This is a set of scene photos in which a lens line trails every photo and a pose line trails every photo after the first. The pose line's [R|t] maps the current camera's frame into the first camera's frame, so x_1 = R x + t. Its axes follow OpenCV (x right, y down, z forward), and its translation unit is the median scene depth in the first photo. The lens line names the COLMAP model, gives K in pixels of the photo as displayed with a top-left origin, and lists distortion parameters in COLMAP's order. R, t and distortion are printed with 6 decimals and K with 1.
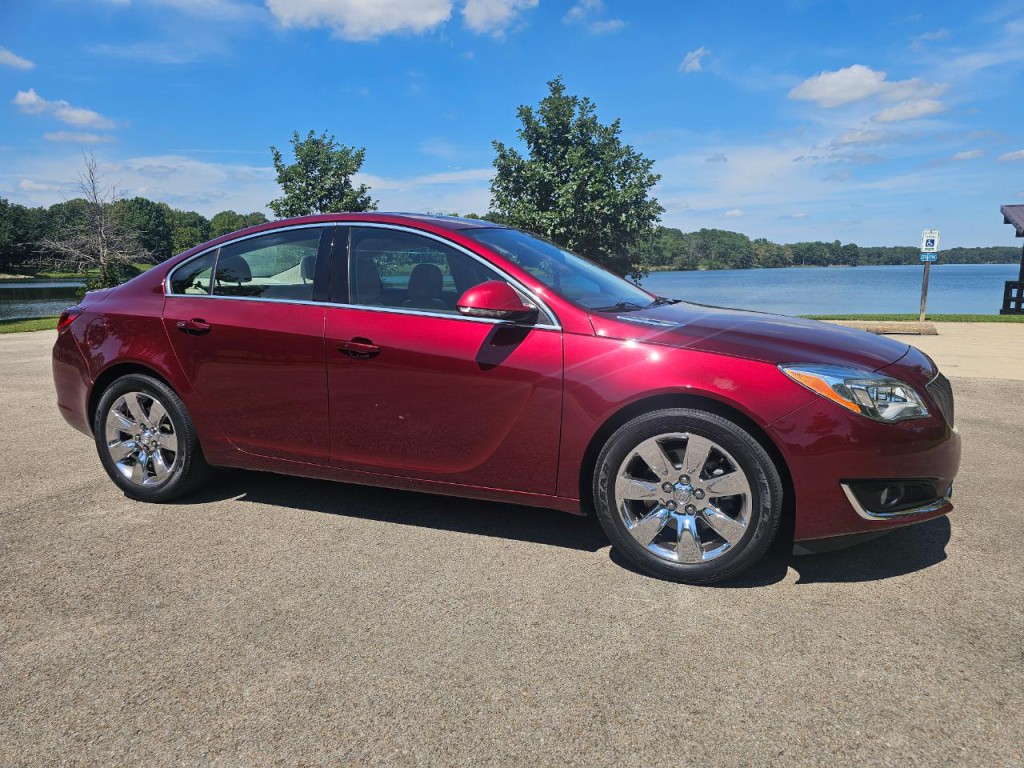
lens RADIAL K [[691.2, 0, 518.3], [0, 691.2, 389.5], [0, 0, 1]] dist [0.045099, -0.035270]
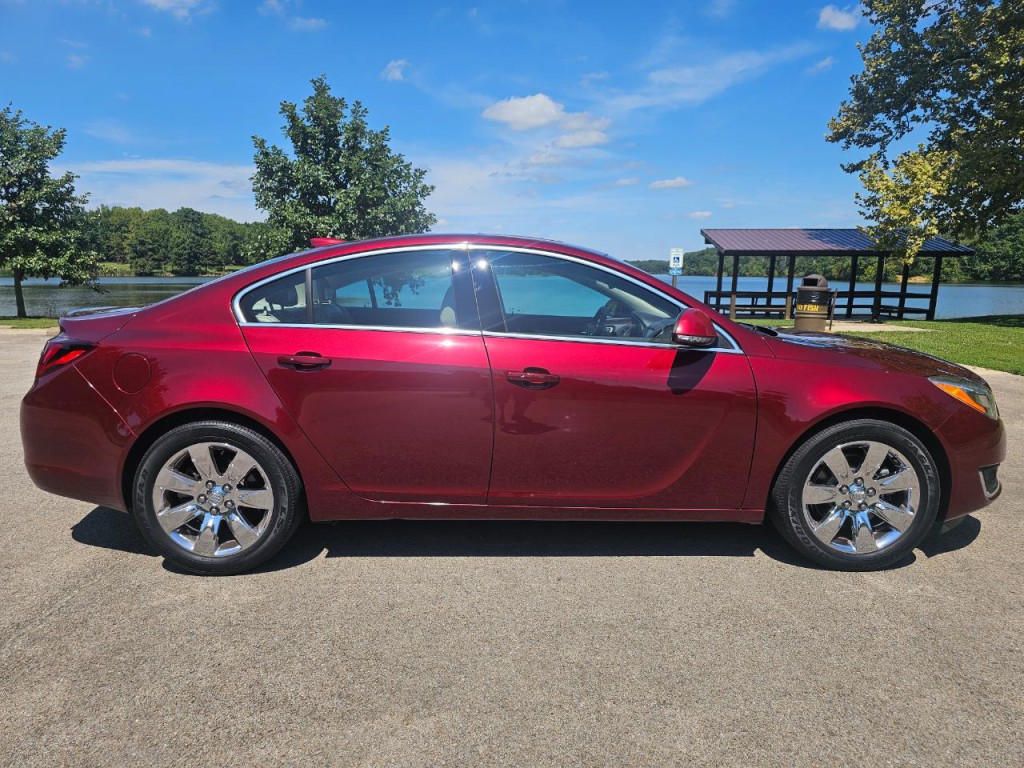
lens RADIAL K [[691.2, 0, 512.7], [0, 691.2, 389.4], [0, 0, 1]] dist [0.045099, -0.035270]
pose [[0.921030, -0.052687, 0.385912, -0.091630], [0.055409, 0.998455, 0.004073, -0.007312], [-0.385531, 0.017632, 0.922527, 0.019128]]
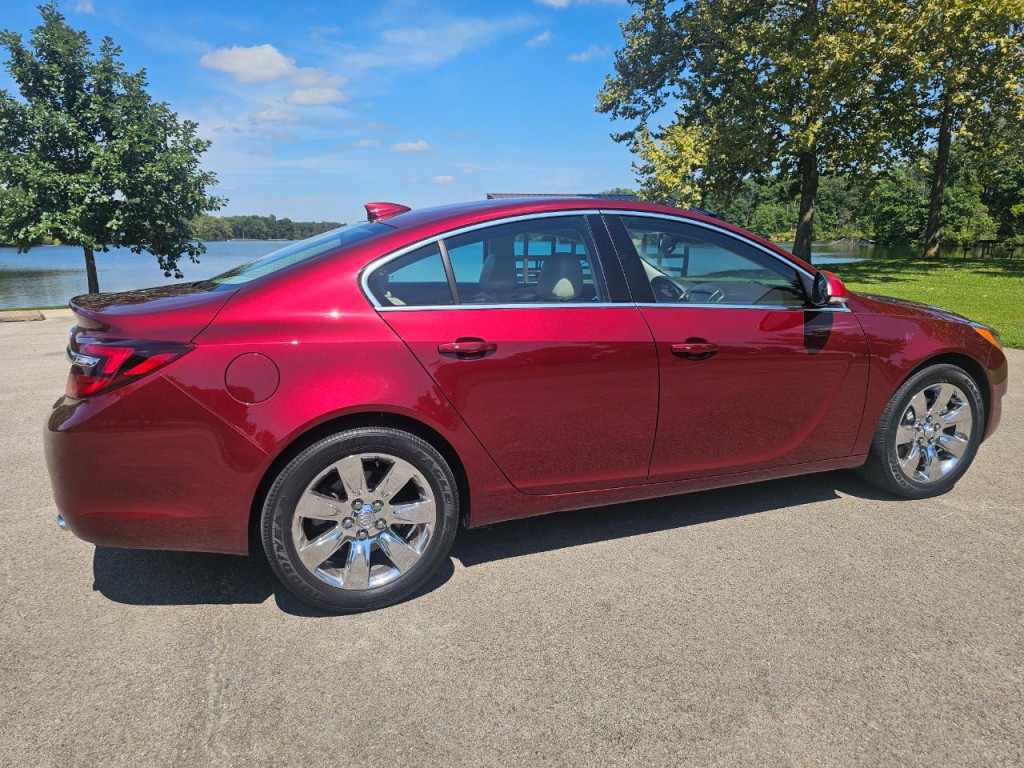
lens RADIAL K [[691.2, 0, 512.0], [0, 691.2, 383.9], [0, 0, 1]] dist [0.045099, -0.035270]
pose [[0.728767, -0.143238, 0.669613, -0.152078], [0.123703, 0.989328, 0.076998, -0.016823], [-0.673495, 0.026719, 0.738708, 0.070159]]
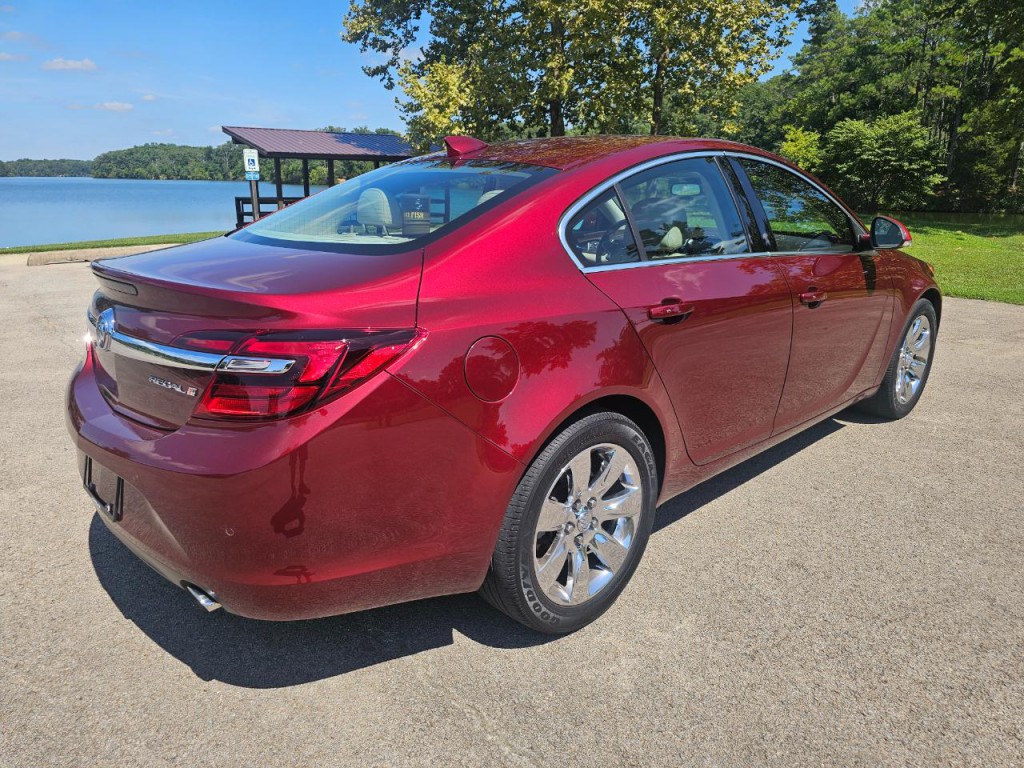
lens RADIAL K [[691.2, 0, 512.0], [0, 691.2, 389.7], [0, 0, 1]] dist [0.045099, -0.035270]
pose [[0.411786, -0.260066, 0.873383, -0.181582], [0.155257, 0.964422, 0.213974, -0.029524], [-0.897957, 0.047488, 0.437513, 0.140731]]
